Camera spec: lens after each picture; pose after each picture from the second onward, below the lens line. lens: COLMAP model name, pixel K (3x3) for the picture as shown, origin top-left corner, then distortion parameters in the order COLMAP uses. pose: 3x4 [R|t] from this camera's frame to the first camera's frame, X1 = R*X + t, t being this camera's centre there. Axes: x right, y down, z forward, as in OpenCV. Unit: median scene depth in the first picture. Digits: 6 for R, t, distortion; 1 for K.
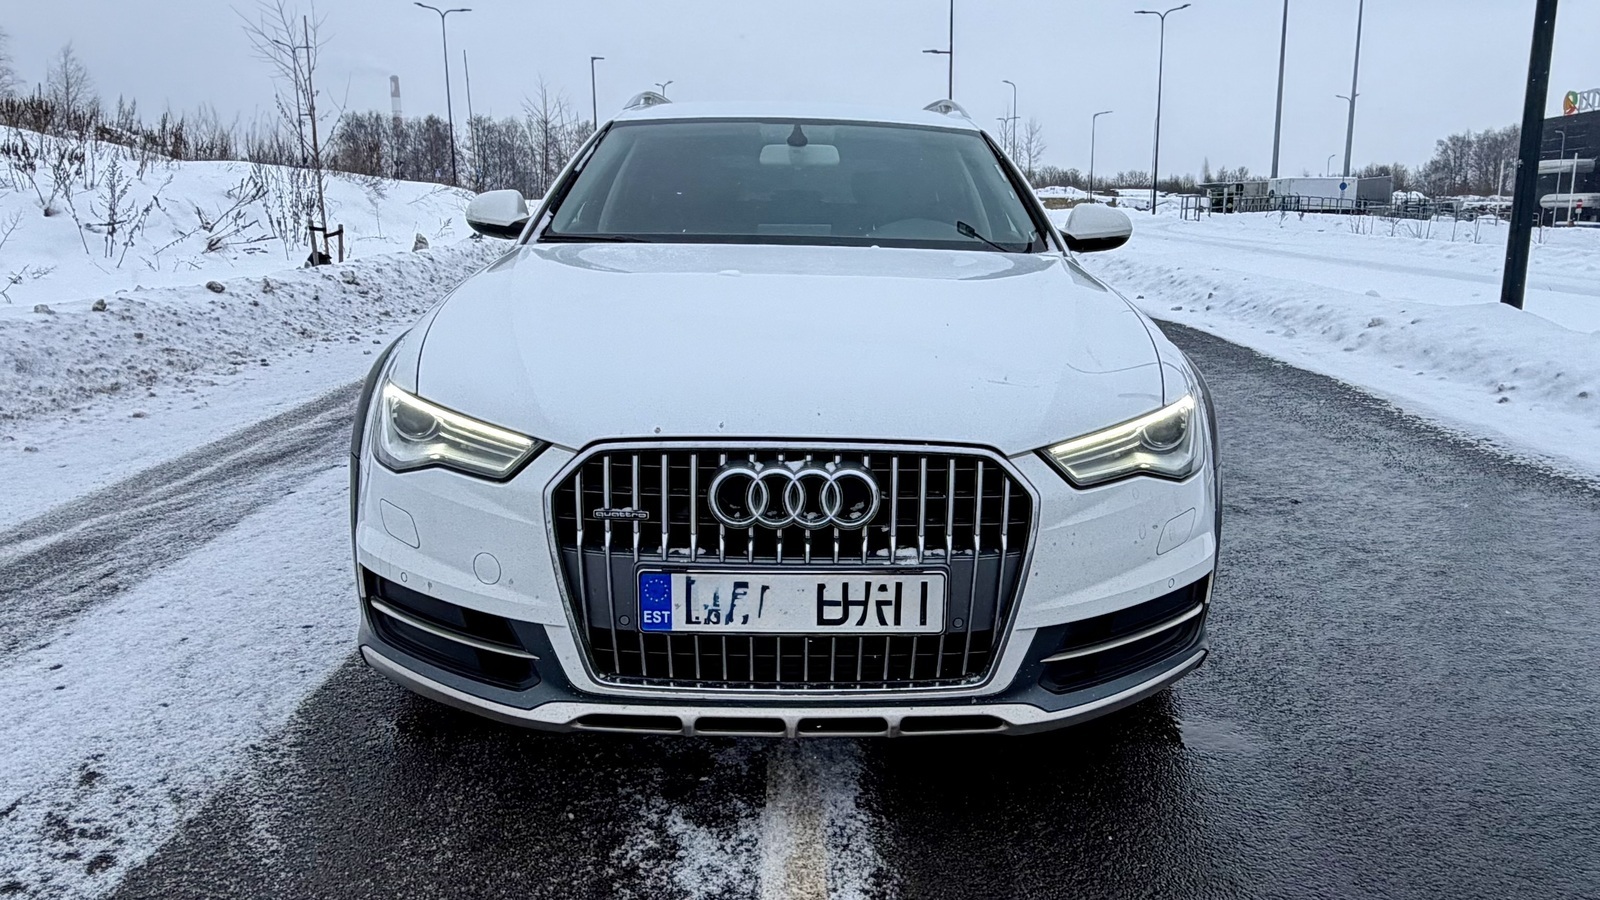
lens RADIAL K [[1200.6, 0, 800.0], [0, 1200.6, 450.0], [0, 0, 1]] dist [0.000918, 0.000292]
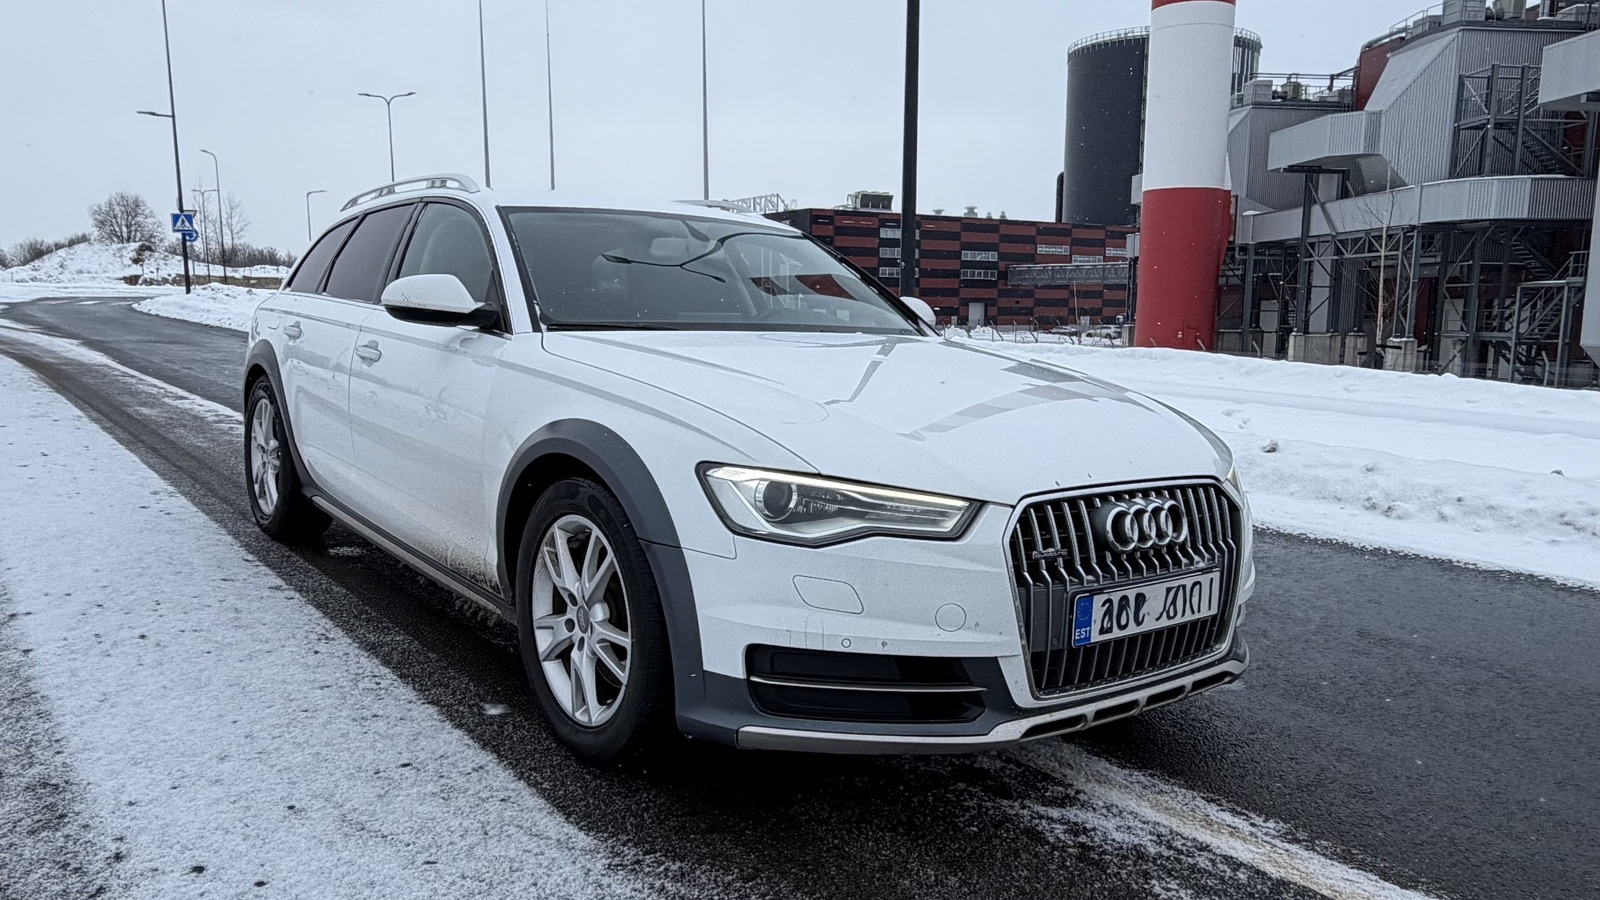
lens RADIAL K [[1149.6, 0, 899.0], [0, 1149.6, 482.0], [0, 0, 1]] dist [0.001910, -0.000838]
pose [[0.799326, -0.079433, 0.595624, -0.940013], [0.101965, 0.994779, -0.004172, -0.029015], [-0.592183, 0.064067, 0.803253, 0.150925]]
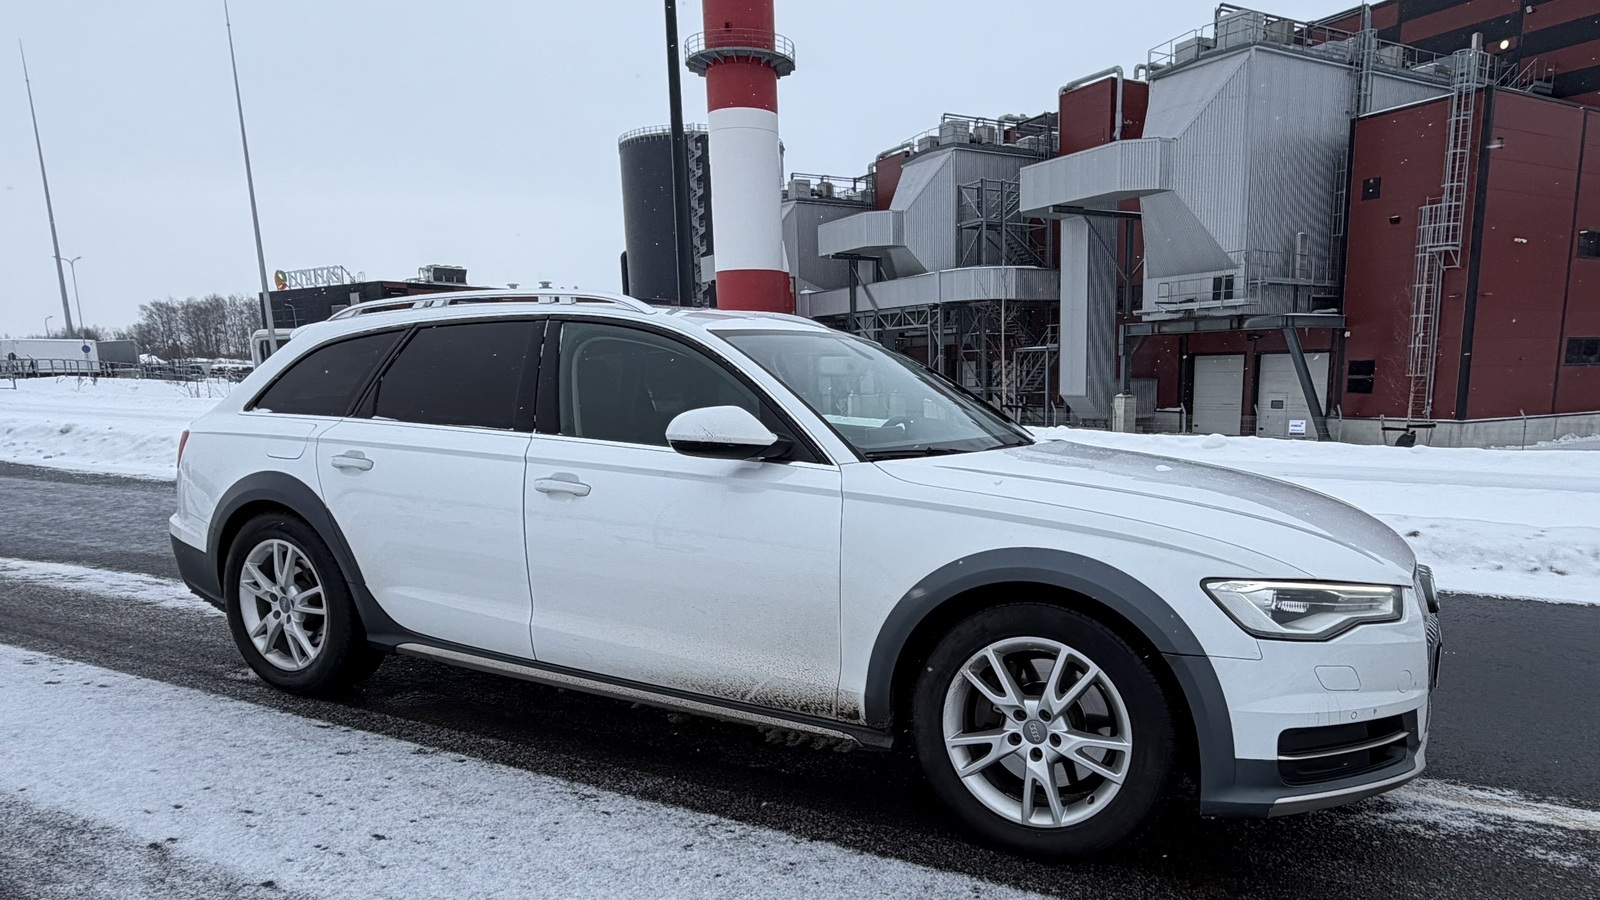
lens RADIAL K [[987.3, 0, 931.1], [0, 987.3, 554.2], [0, 0, 1]] dist [0.001939, 0.000678]
pose [[0.467014, -0.164701, 0.868776, -1.526379], [0.178013, 0.979897, 0.090075, -0.256923], [-0.866146, 0.112587, 0.486944, 0.907395]]
